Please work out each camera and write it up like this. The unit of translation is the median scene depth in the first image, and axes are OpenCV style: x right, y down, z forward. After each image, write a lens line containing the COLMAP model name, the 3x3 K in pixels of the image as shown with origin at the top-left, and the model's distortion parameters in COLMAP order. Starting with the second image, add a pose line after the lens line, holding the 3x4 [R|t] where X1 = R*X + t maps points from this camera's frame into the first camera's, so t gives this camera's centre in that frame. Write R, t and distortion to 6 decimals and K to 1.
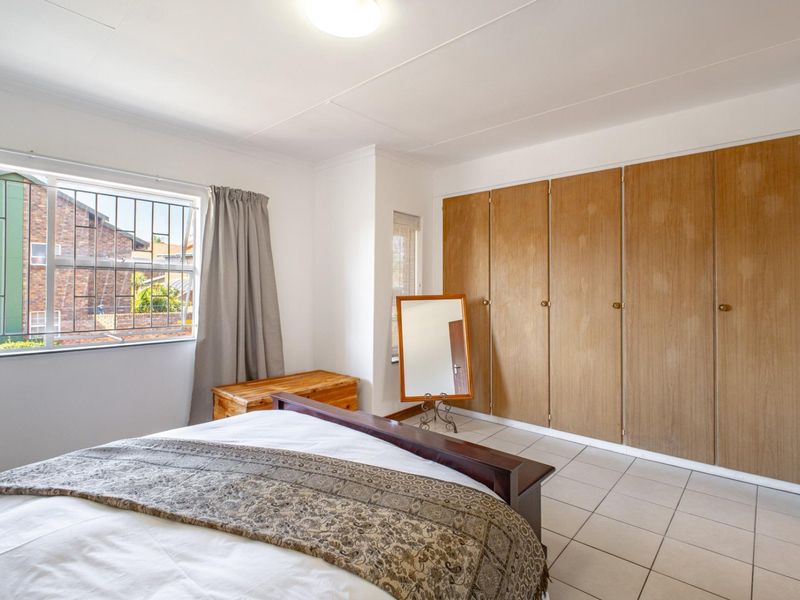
lens RADIAL K [[411.4, 0, 390.3], [0, 411.4, 286.3], [0, 0, 1]] dist [0.003704, 0.000010]
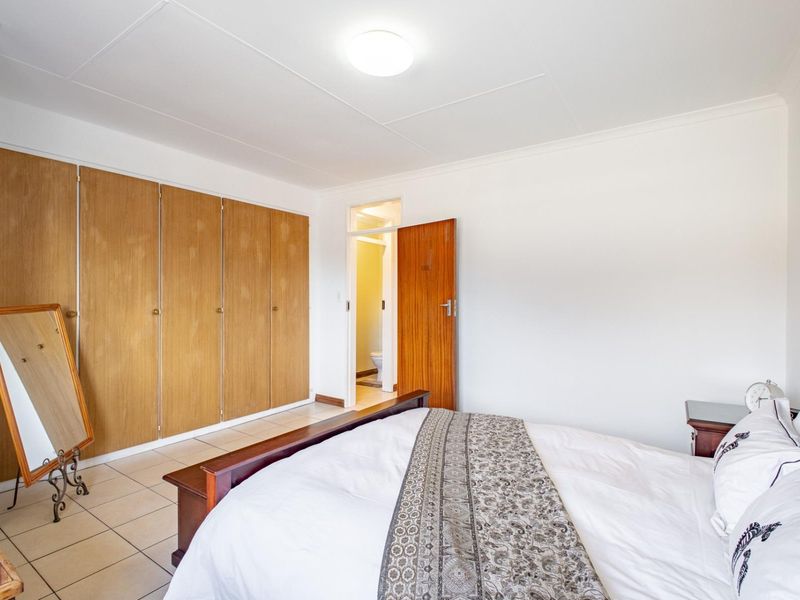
lens RADIAL K [[411.4, 0, 398.1], [0, 411.4, 300.2], [0, 0, 1]] dist [0.003704, 0.000010]
pose [[-0.133687, -0.007298, 0.990997, -0.742584], [-0.013091, 0.999899, 0.005598, 0.002960], [-0.990937, -0.012225, -0.133769, 0.654279]]
